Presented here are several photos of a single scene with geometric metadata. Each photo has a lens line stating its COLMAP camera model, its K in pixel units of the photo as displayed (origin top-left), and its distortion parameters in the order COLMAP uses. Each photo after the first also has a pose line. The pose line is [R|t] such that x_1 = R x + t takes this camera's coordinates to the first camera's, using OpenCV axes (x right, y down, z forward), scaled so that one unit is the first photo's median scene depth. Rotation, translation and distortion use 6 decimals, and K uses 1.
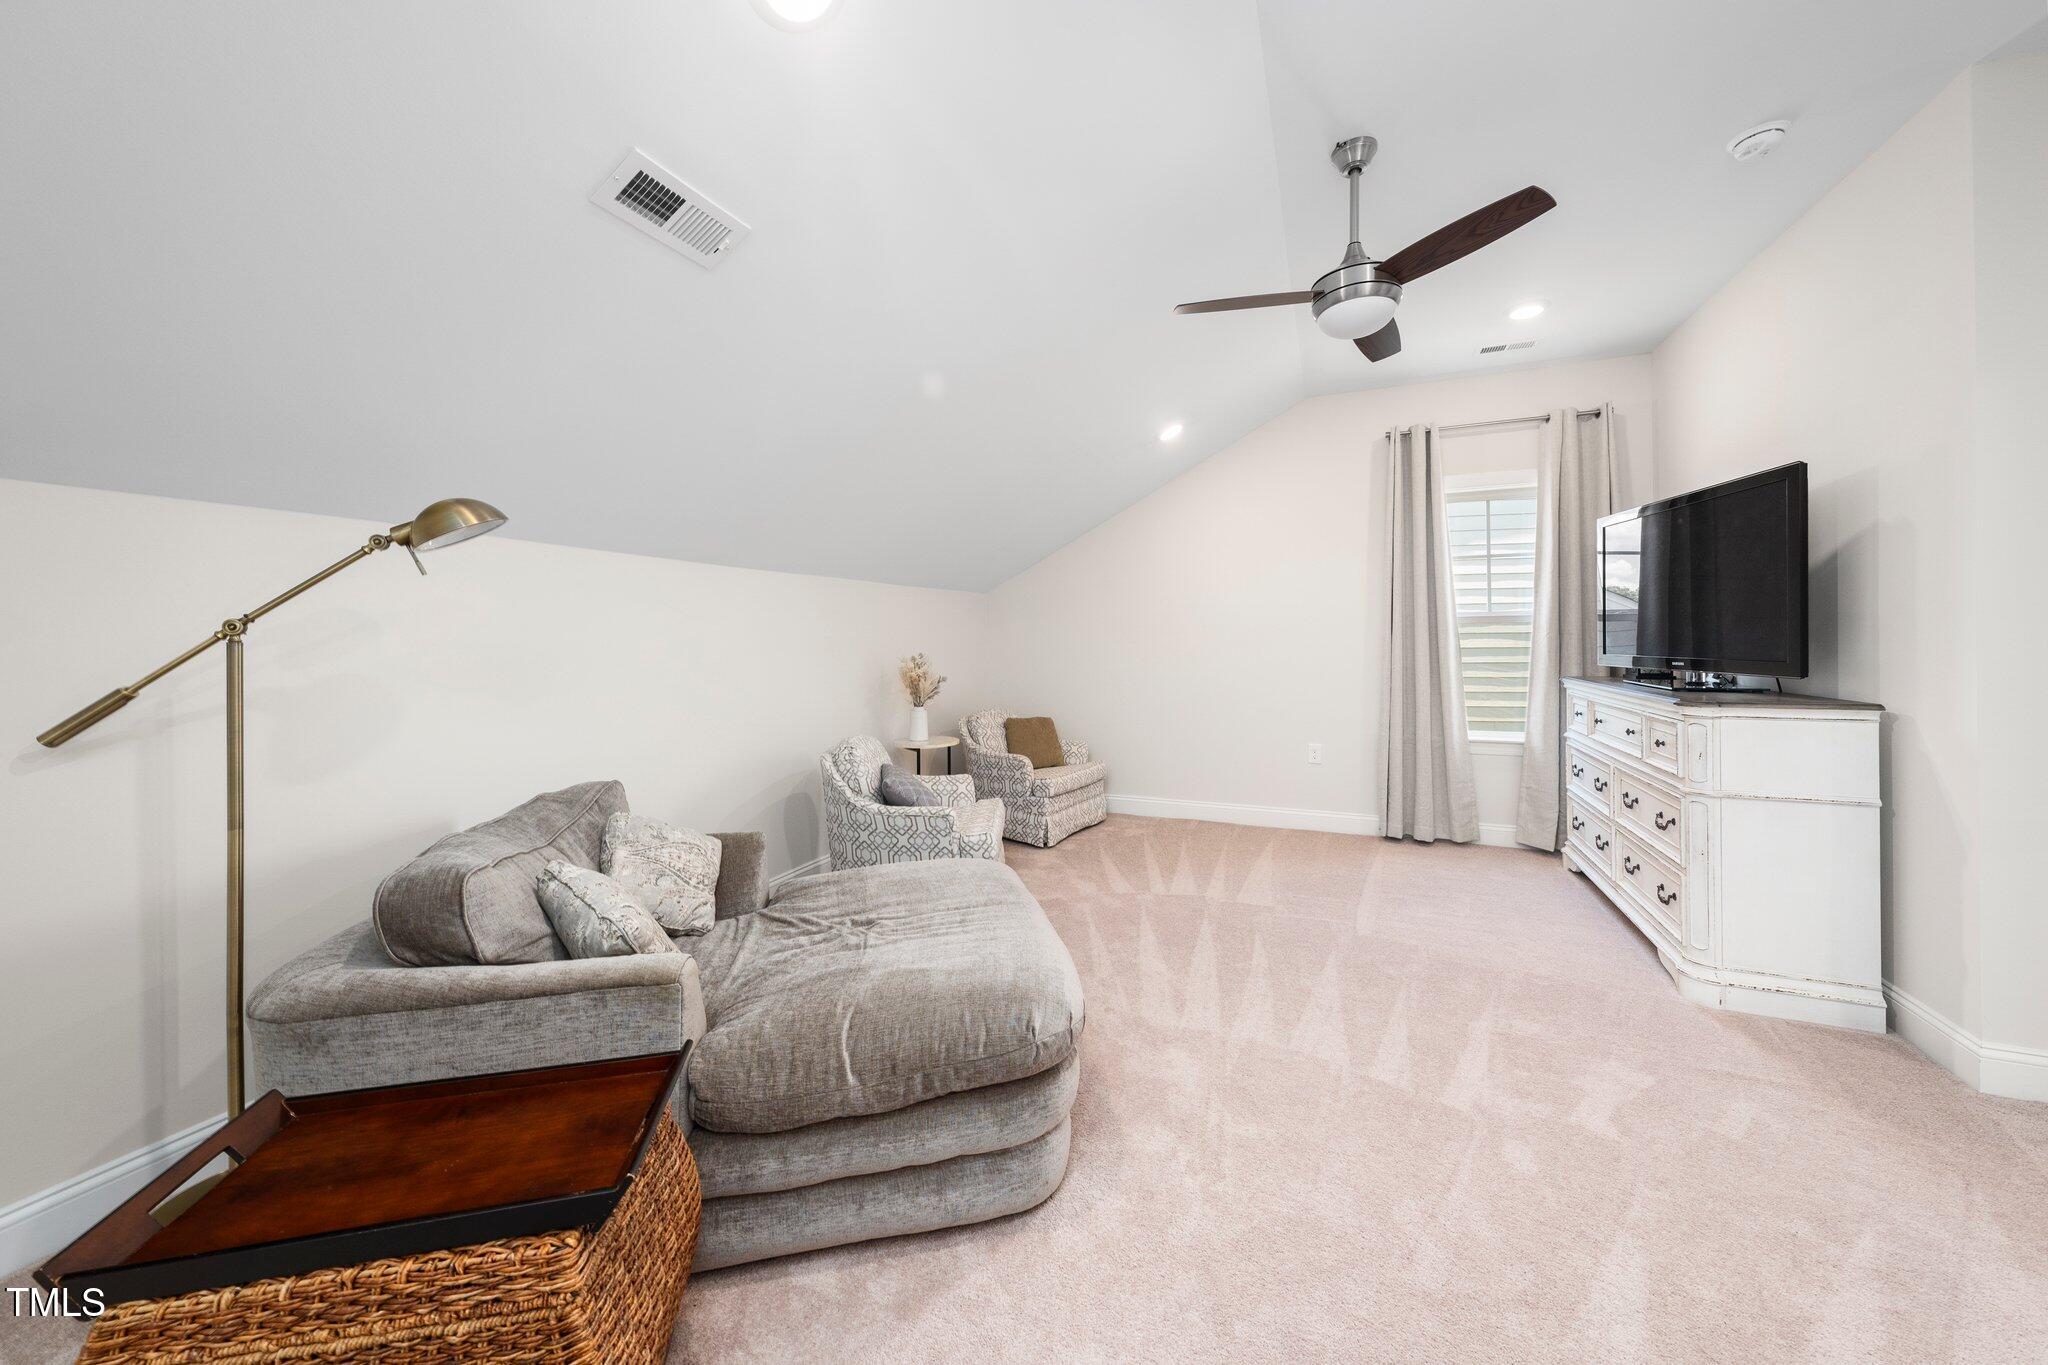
lens RADIAL K [[711.0, 0, 1029.6], [0, 711.0, 645.3], [0, 0, 1]] dist [-0.001195, -0.000044]
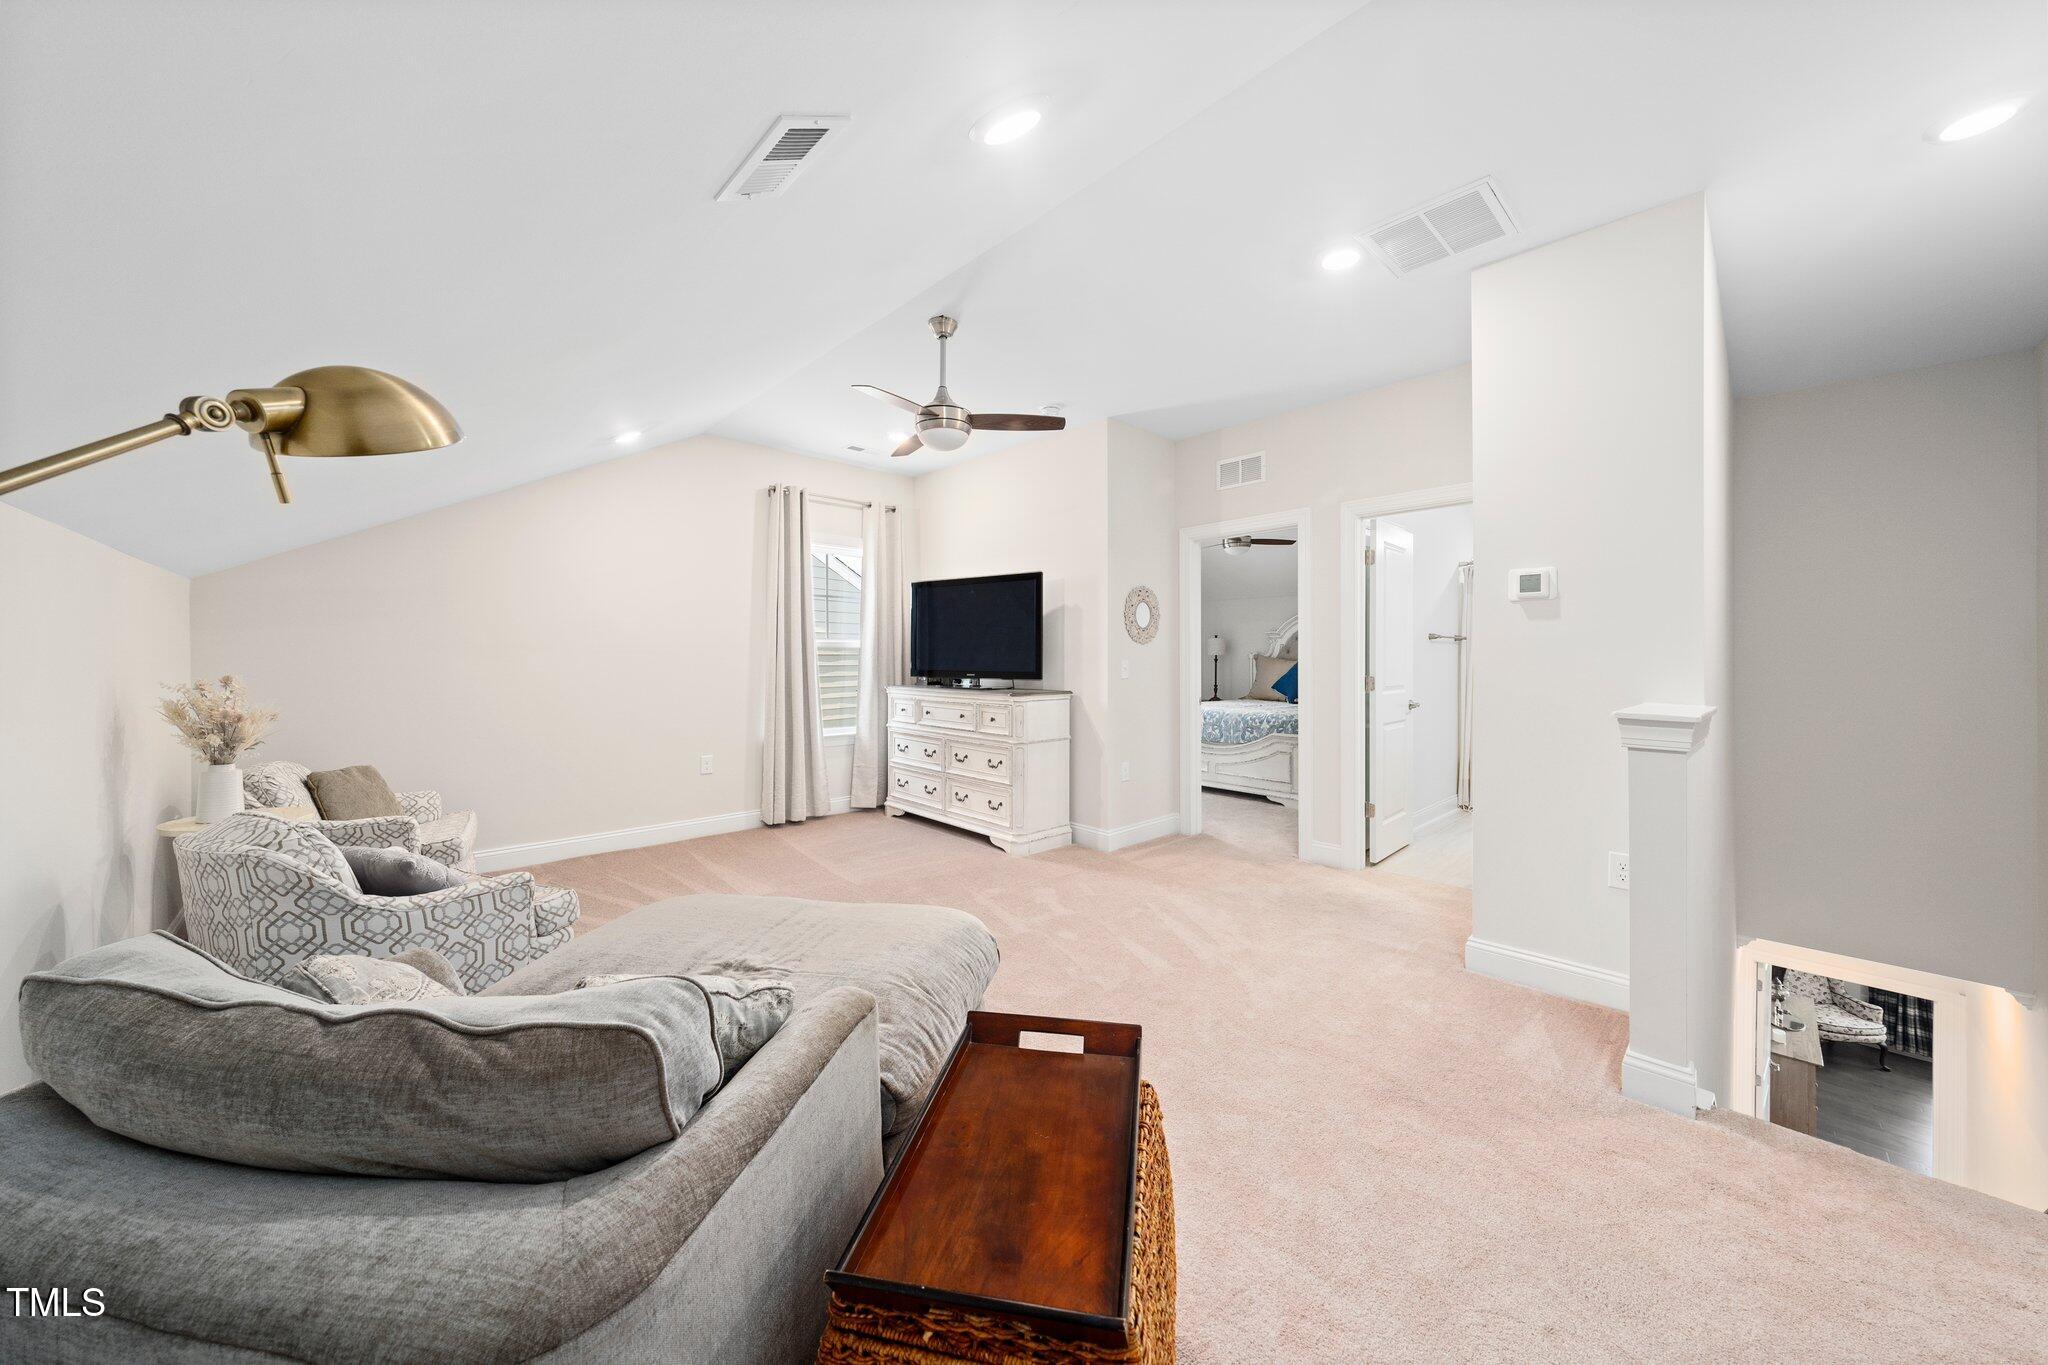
lens RADIAL K [[711.7, 0, 1030.2], [0, 711.7, 660.5], [0, 0, 1]] dist [-0.000250, -0.000007]
pose [[0.394799, 0.007050, 0.918741, -0.581537], [-0.001551, 0.999974, -0.007007, 0.003749], [-0.918766, 0.001341, 0.394799, 0.184415]]
